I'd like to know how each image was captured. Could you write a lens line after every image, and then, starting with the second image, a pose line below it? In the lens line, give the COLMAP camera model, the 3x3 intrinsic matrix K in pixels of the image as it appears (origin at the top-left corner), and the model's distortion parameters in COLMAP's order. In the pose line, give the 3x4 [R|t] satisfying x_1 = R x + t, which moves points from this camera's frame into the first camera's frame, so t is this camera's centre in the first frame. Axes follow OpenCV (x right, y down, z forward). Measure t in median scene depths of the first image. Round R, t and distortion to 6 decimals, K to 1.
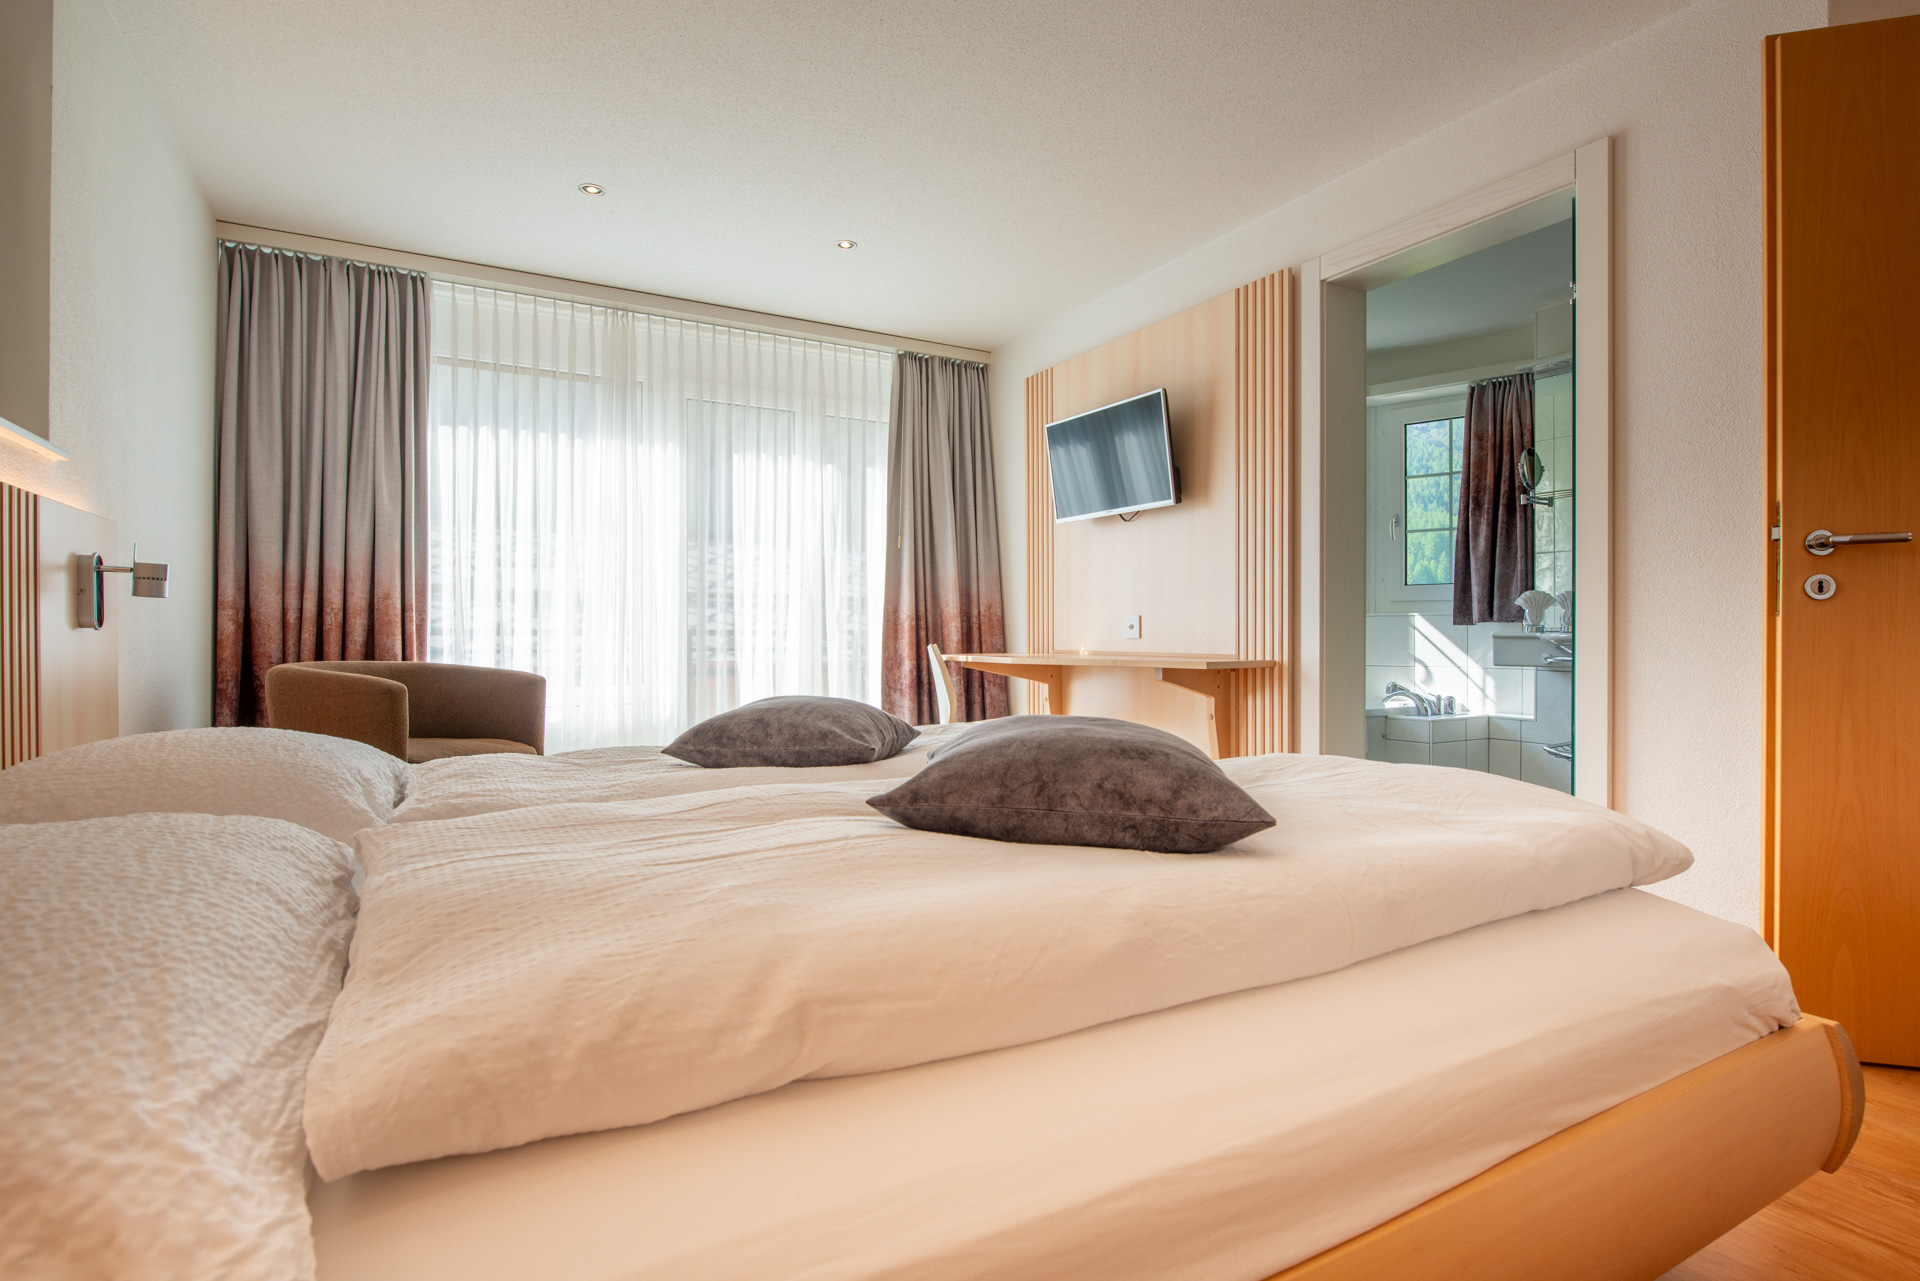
lens RADIAL K [[1004.8, 0, 960.0], [0, 1004.8, 640.5], [0, 0, 1]] dist [-0.003218, -0.000271]
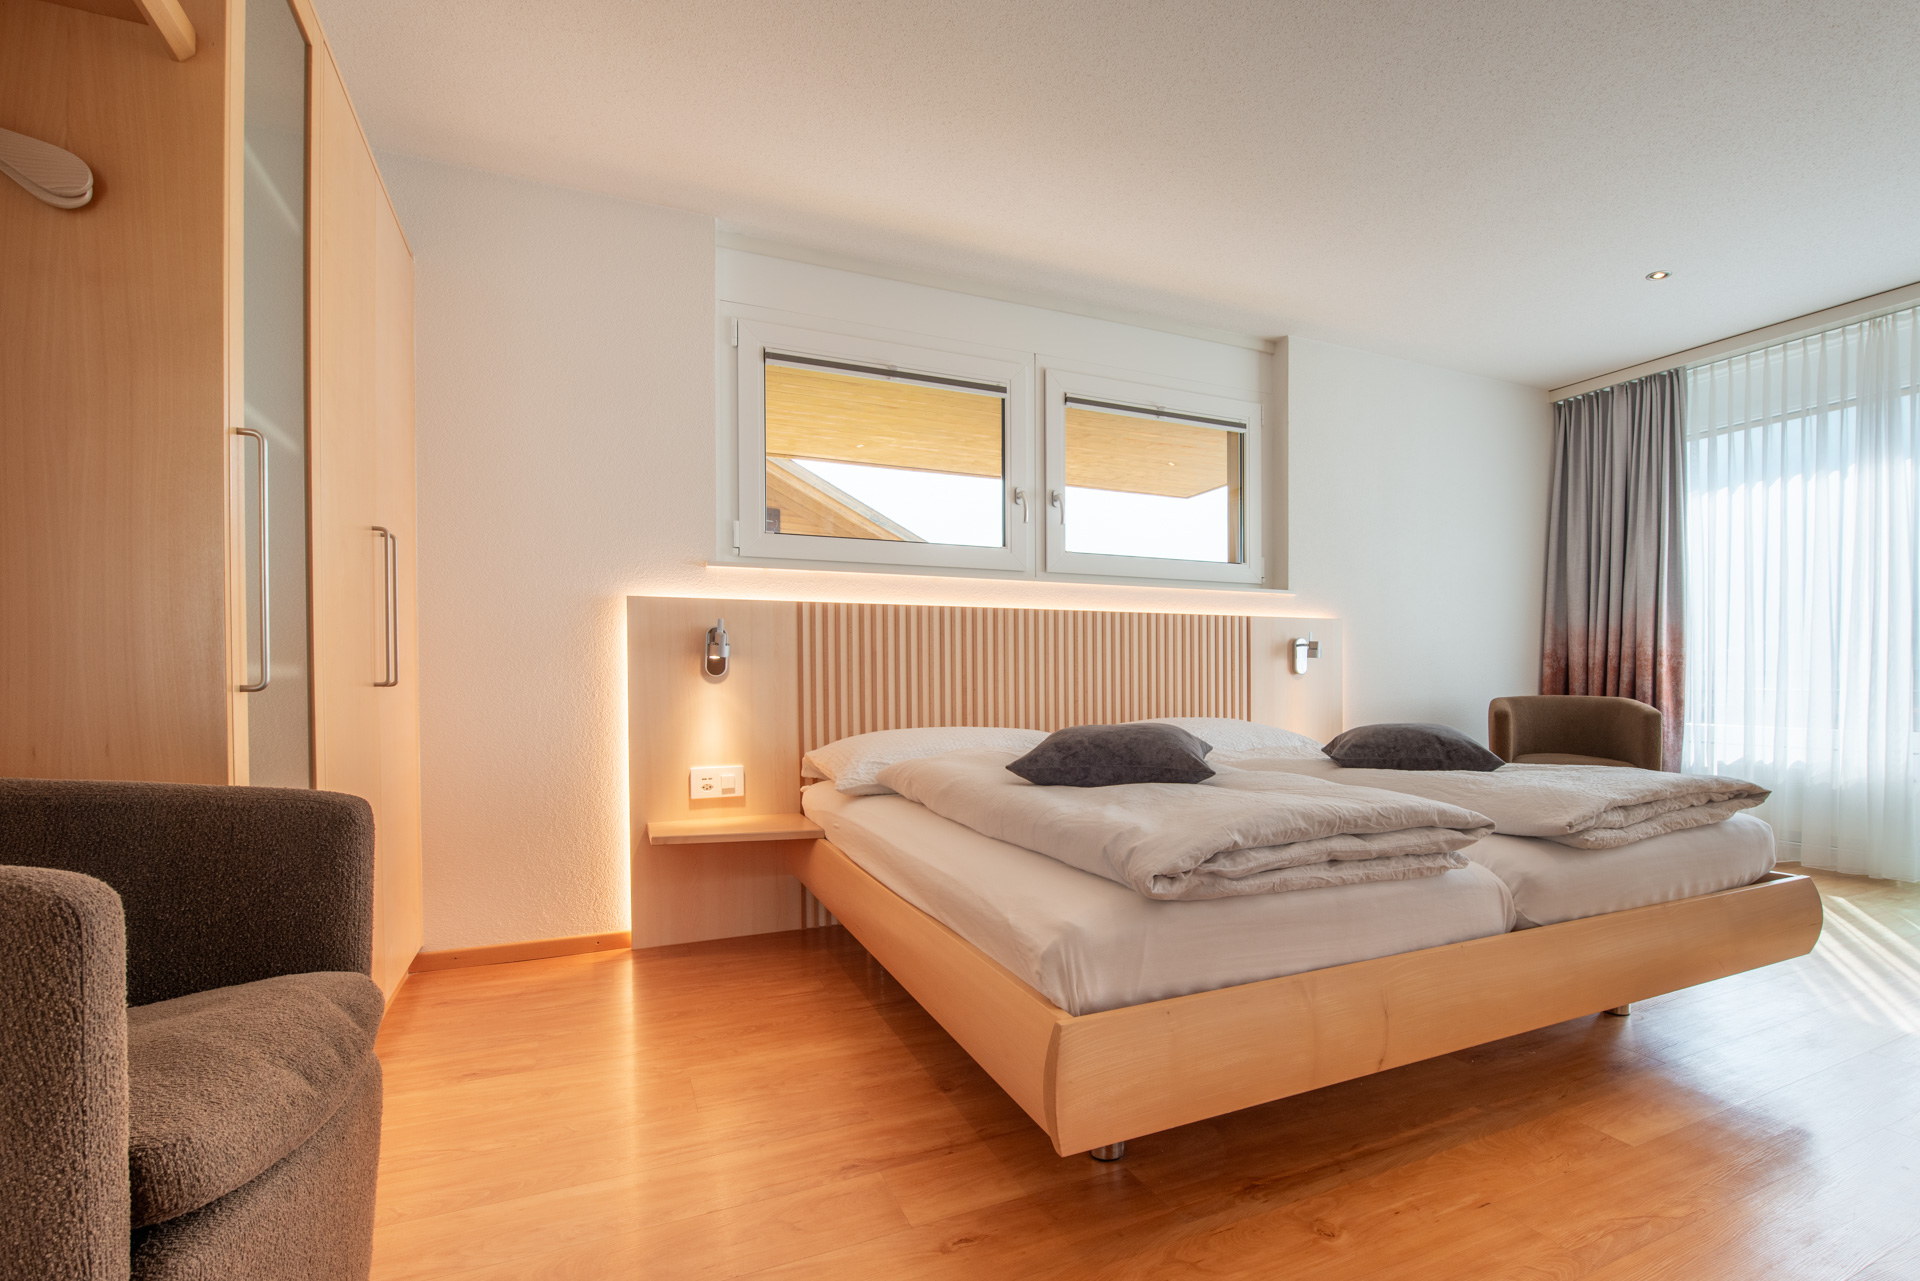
lens RADIAL K [[834.4, 0, 962.8], [0, 834.4, 678.8], [0, 0, 1]] dist [-0.000613, -0.000252]
pose [[-0.120224, 0.004841, -0.992735, 0.545075], [-0.006831, 0.999960, 0.005703, -0.003550], [0.992723, 0.007467, -0.120186, 0.298429]]
